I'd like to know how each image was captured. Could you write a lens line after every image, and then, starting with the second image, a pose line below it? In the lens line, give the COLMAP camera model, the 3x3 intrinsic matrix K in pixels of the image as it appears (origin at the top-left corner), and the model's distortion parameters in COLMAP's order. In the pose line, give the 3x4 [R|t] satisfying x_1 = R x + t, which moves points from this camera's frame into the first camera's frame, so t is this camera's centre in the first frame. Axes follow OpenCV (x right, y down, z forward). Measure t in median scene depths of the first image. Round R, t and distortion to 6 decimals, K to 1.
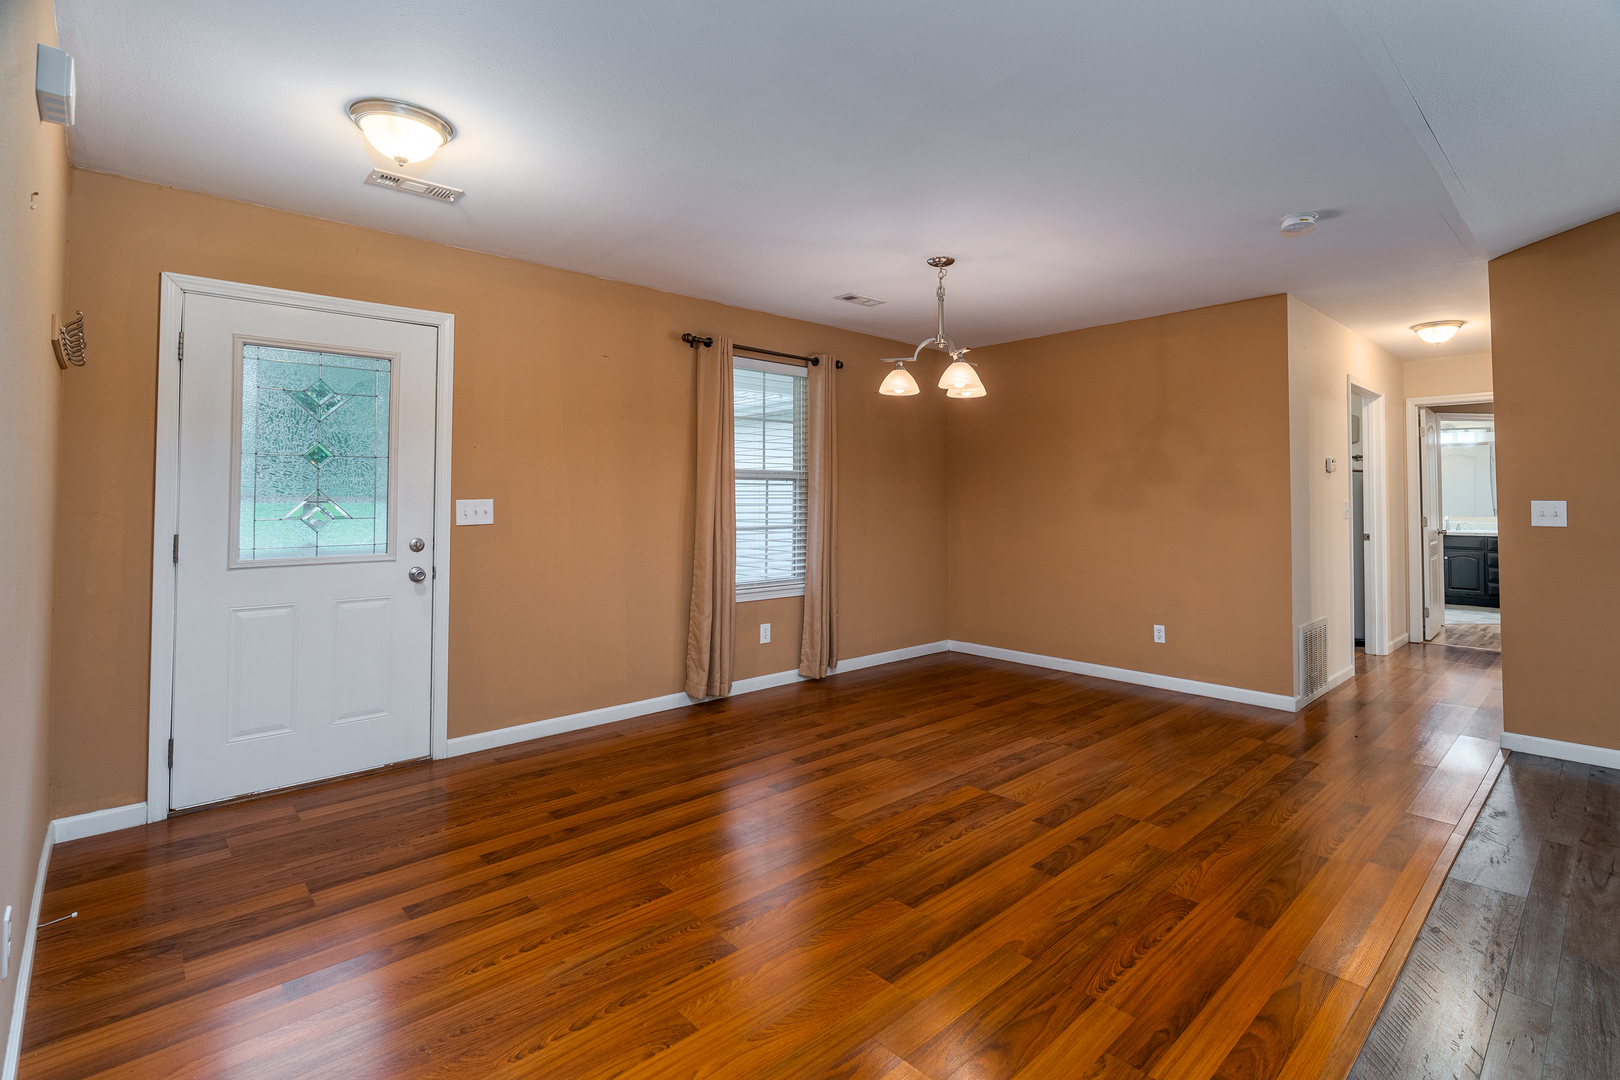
lens RADIAL K [[781.1, 0, 801.4], [0, 781.1, 486.7], [0, 0, 1]] dist [-0.004446, 0.000668]
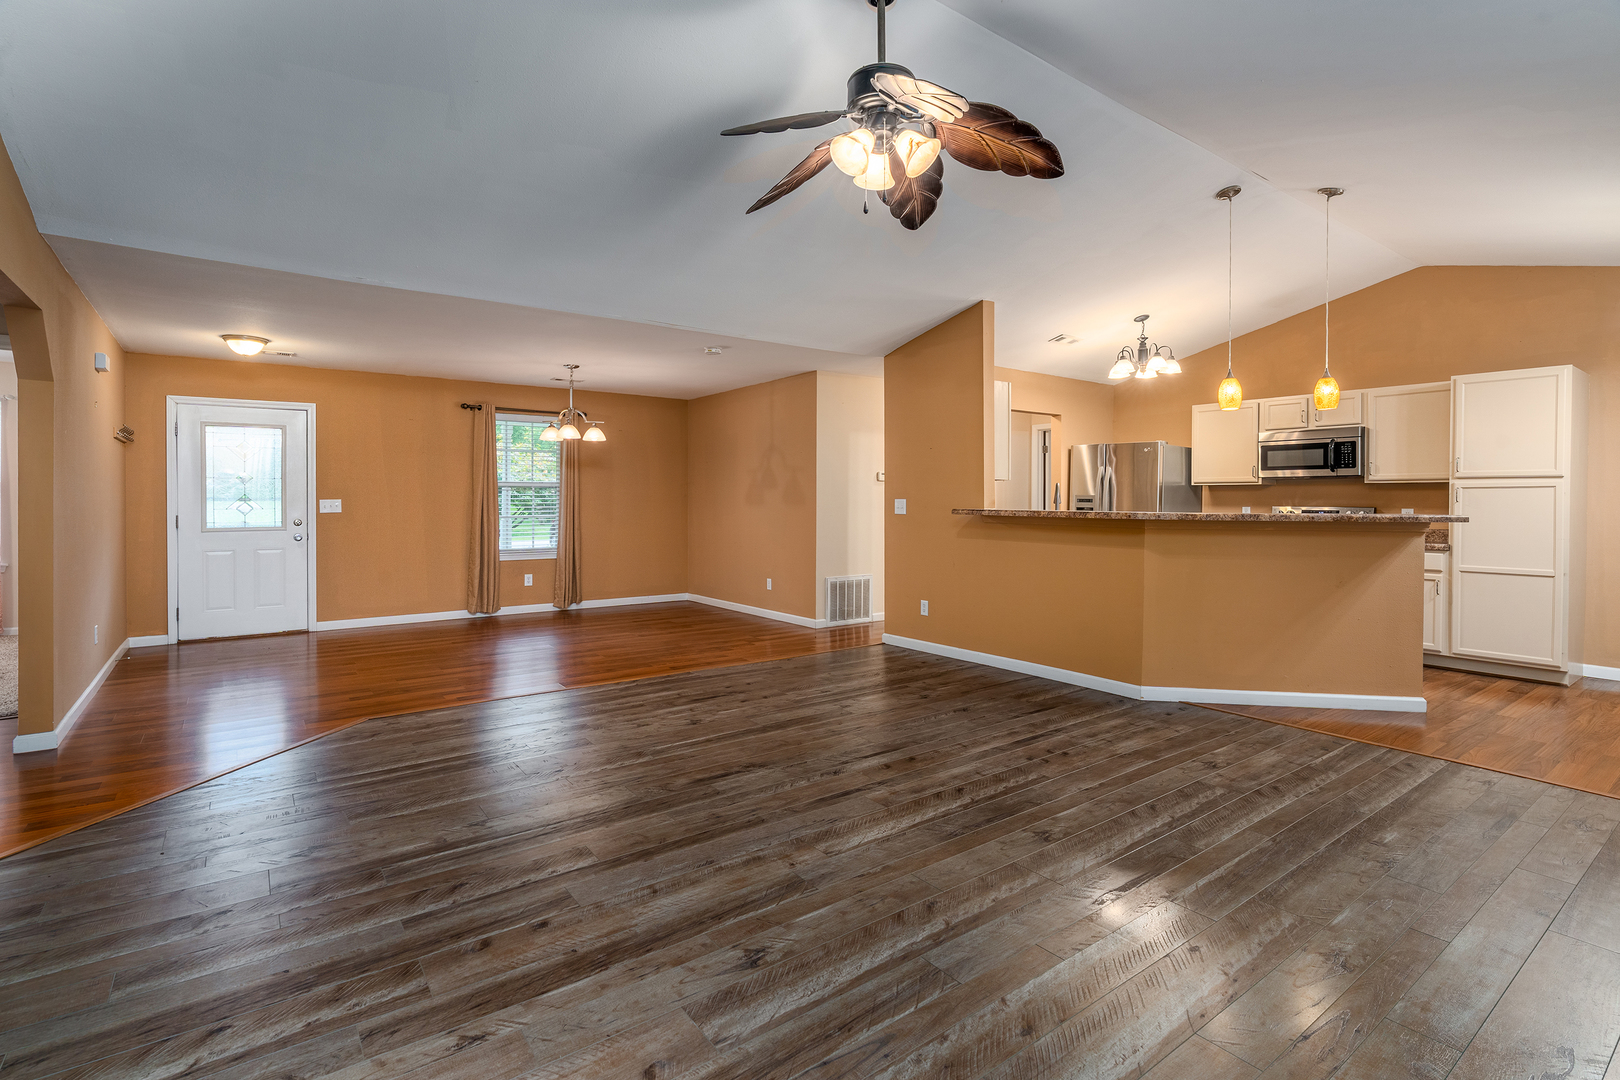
lens RADIAL K [[764.1, 0, 763.5], [0, 764.1, 522.1], [0, 0, 1]] dist [-0.002910, 0.000277]
pose [[0.991359, 0.002617, -0.131150, 0.841305], [0.003069, 0.999064, 0.043136, -0.005744], [0.131140, -0.043166, 0.990424, -0.686869]]
